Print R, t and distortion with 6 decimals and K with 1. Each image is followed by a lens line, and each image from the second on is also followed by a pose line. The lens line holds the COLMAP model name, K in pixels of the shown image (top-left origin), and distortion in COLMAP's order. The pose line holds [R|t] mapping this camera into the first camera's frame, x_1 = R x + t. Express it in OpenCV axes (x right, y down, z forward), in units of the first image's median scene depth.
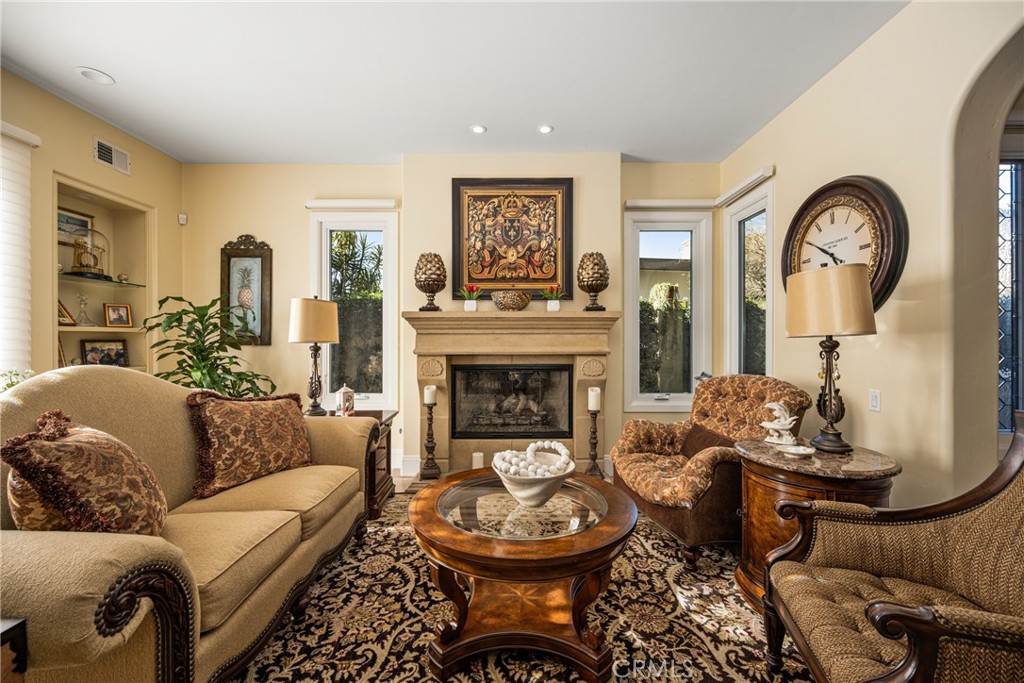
lens RADIAL K [[409.2, 0, 516.3], [0, 409.2, 339.5], [0, 0, 1]] dist [-0.001040, 0.000293]
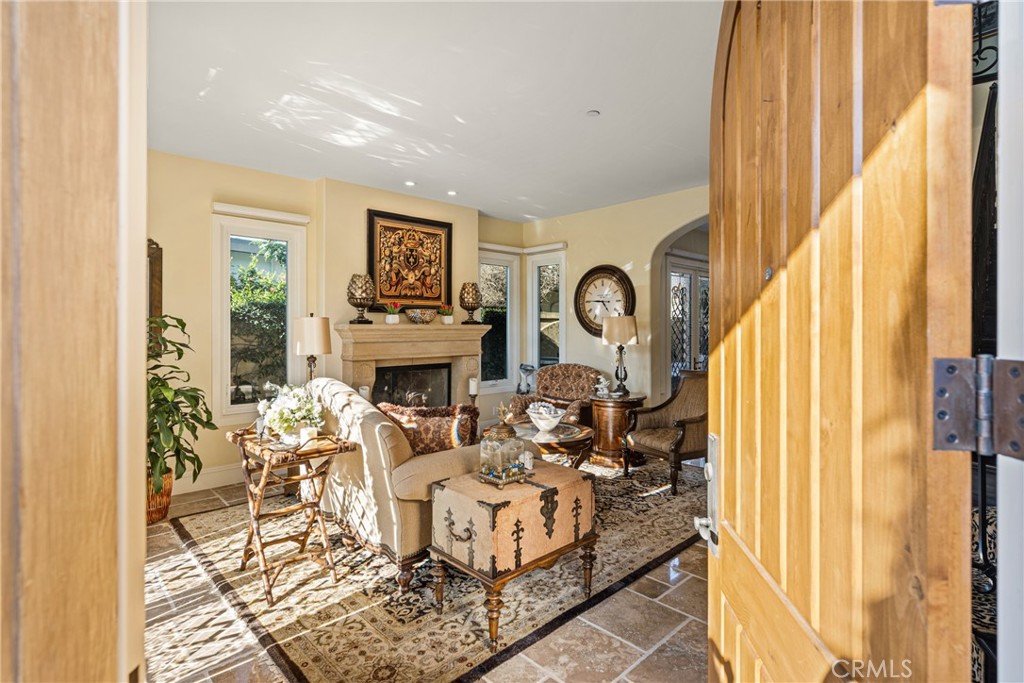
lens RADIAL K [[510.3, 0, 517.9], [0, 510.3, 328.1], [0, 0, 1]] dist [0.003602, 0.000200]
pose [[0.717334, -0.000570, 0.696729, -0.915432], [0.000855, 1.000000, -0.000063, -0.055141], [-0.696729, 0.000641, 0.717334, -0.363871]]
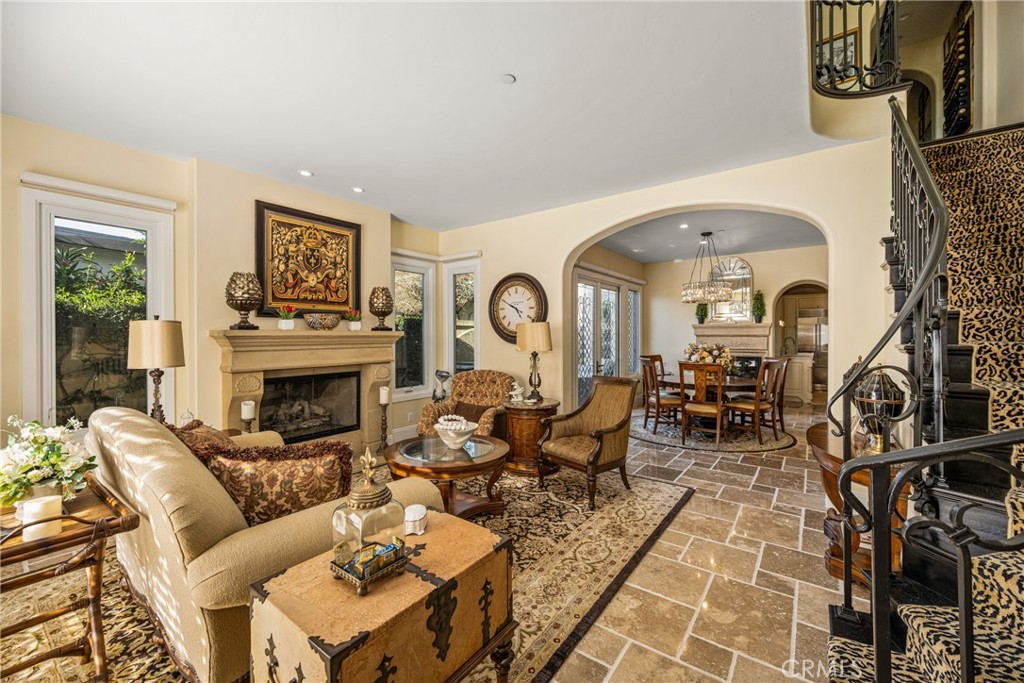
lens RADIAL K [[409.2, 0, 517.4], [0, 409.2, 338.1], [0, 0, 1]] dist [-0.001040, 0.000293]
pose [[0.586198, -0.006419, 0.810143, -0.643452], [0.001129, 0.999974, 0.007107, -0.052999], [-0.810167, -0.003251, 0.586190, -0.151240]]
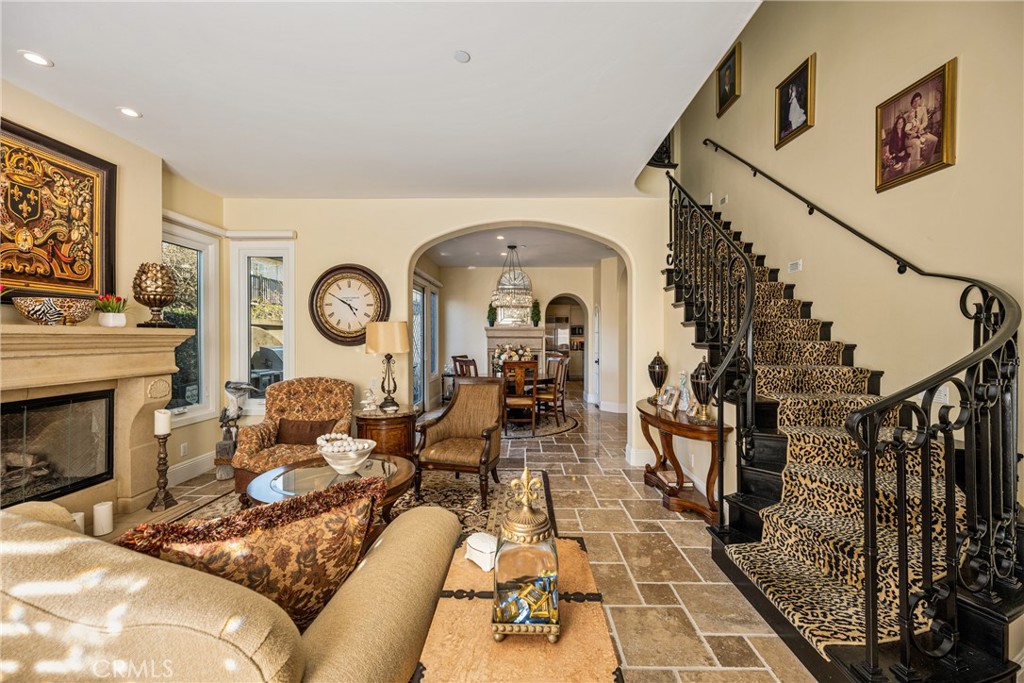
lens RADIAL K [[409.2, 0, 518.0], [0, 409.2, 338.9], [0, 0, 1]] dist [-0.001040, 0.000293]
pose [[0.004188, -0.003377, 0.999986, -0.730509], [-0.002579, 0.999991, 0.003388, -0.048307], [-0.999988, -0.002593, 0.004179, 0.185580]]
